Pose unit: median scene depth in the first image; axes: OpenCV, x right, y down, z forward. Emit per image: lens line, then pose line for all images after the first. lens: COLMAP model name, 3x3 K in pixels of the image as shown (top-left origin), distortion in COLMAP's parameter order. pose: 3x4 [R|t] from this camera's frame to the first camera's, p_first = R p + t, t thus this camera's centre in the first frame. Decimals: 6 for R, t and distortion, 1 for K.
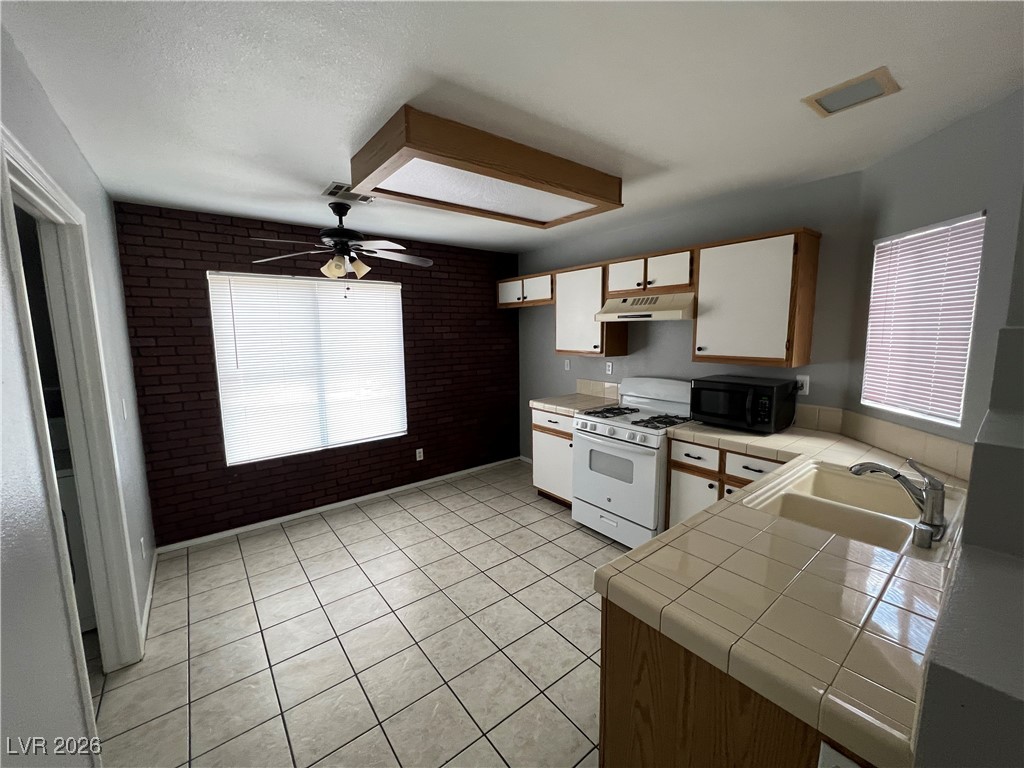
lens RADIAL K [[407.0, 0, 509.0], [0, 407.0, 382.3], [0, 0, 1]] dist [-0.001662, 0.000348]
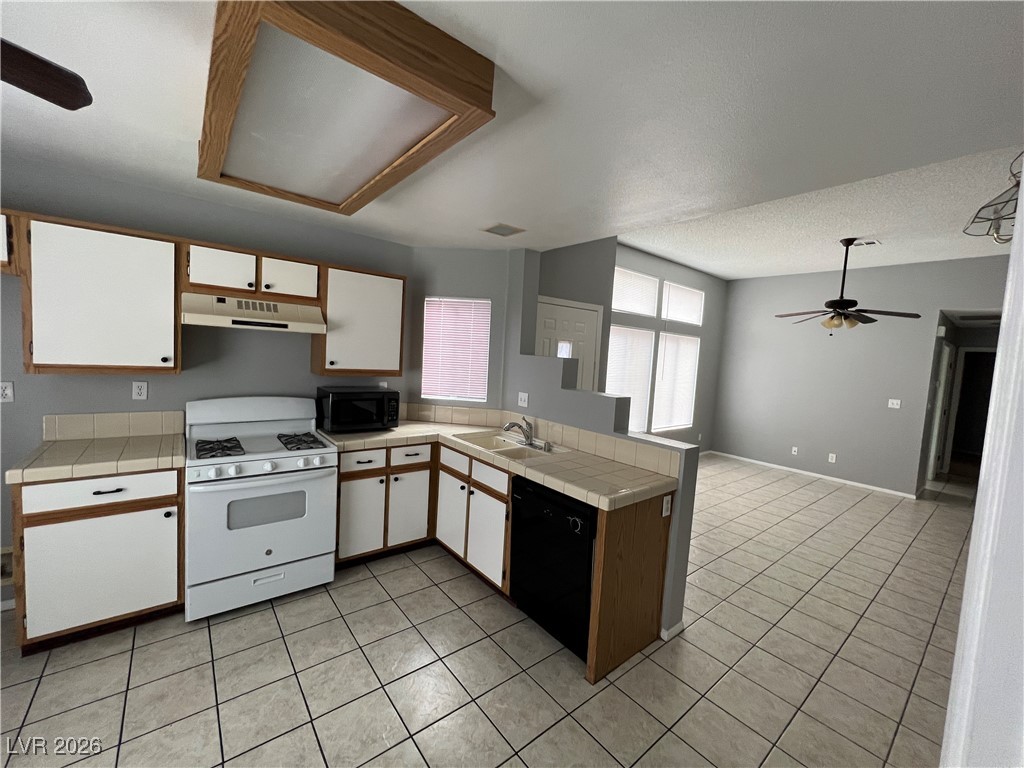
lens RADIAL K [[406.5, 0, 513.0], [0, 406.5, 382.9], [0, 0, 1]] dist [-0.003148, 0.000562]
pose [[-0.013490, -0.060123, 0.998100, -0.581870], [0.070344, 0.995660, 0.060926, -0.062331], [-0.997432, 0.071032, -0.009203, 0.550937]]
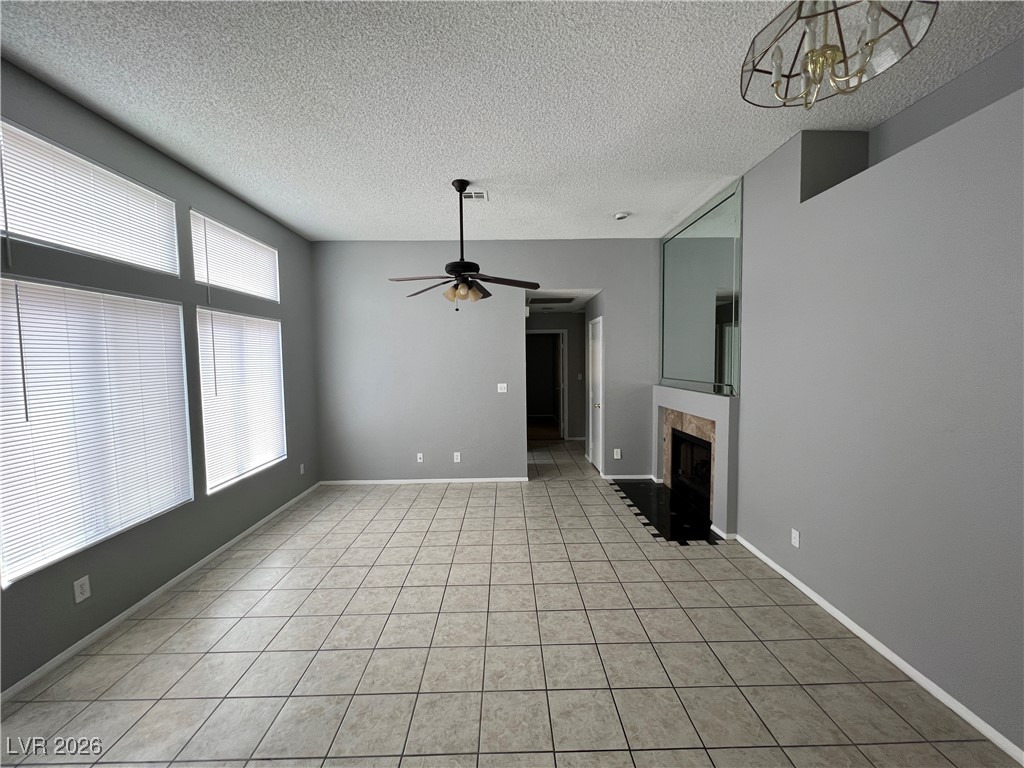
lens RADIAL K [[407.0, 0, 511.0], [0, 407.0, 383.0], [0, 0, 1]] dist [-0.001662, 0.000348]
pose [[-0.799270, -0.012554, 0.600841, 0.191376], [0.102028, 0.982434, 0.156249, -0.023240], [-0.592249, 0.186188, -0.783949, 0.137786]]
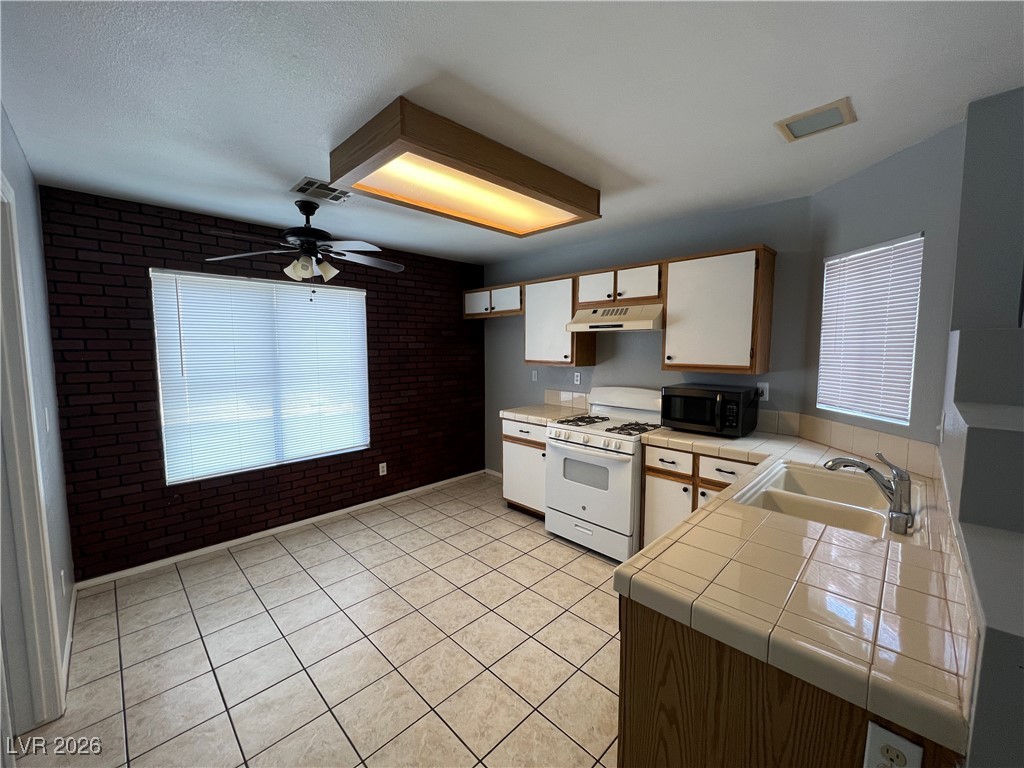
lens RADIAL K [[407.0, 0, 508.9], [0, 407.0, 382.3], [0, 0, 1]] dist [-0.001662, 0.000348]
pose [[0.992827, 0.001317, 0.119550, -0.062325], [0.003525, 0.999182, -0.040288, 0.021087], [-0.119506, 0.040420, 0.992010, 0.018990]]
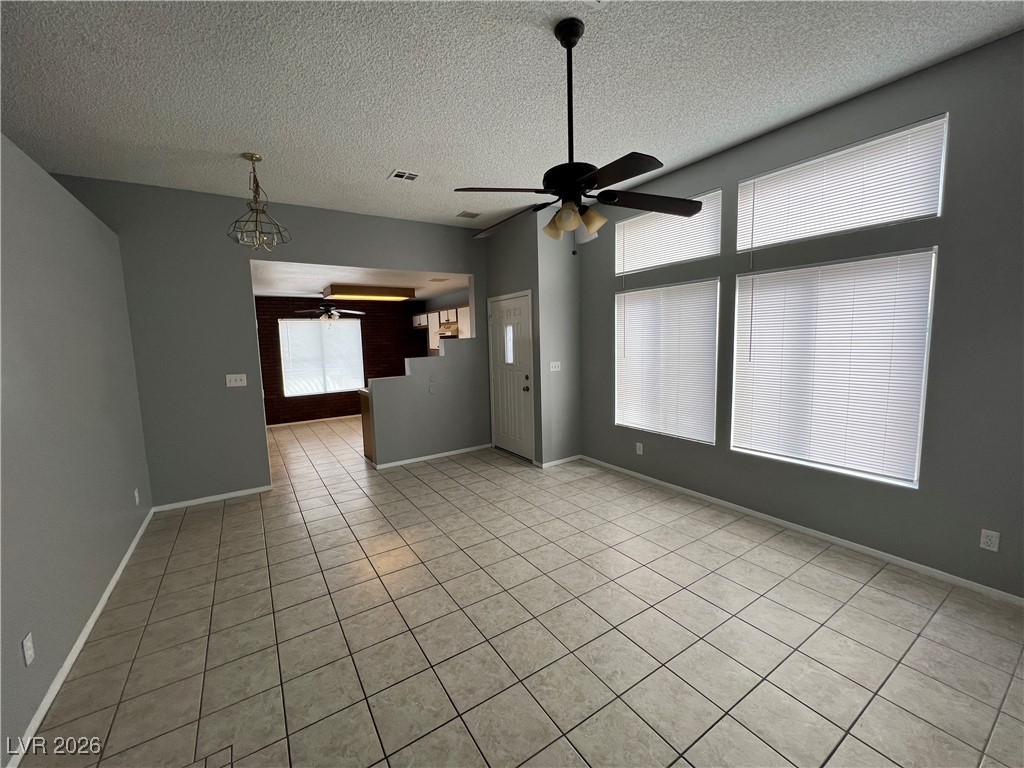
lens RADIAL K [[407.0, 0, 508.0], [0, 407.0, 381.8], [0, 0, 1]] dist [-0.001662, 0.000348]
pose [[0.996344, -0.005990, -0.085219, 1.005036], [0.004295, 0.999790, -0.020059, 0.196710], [0.085321, 0.019620, 0.996160, -1.557845]]
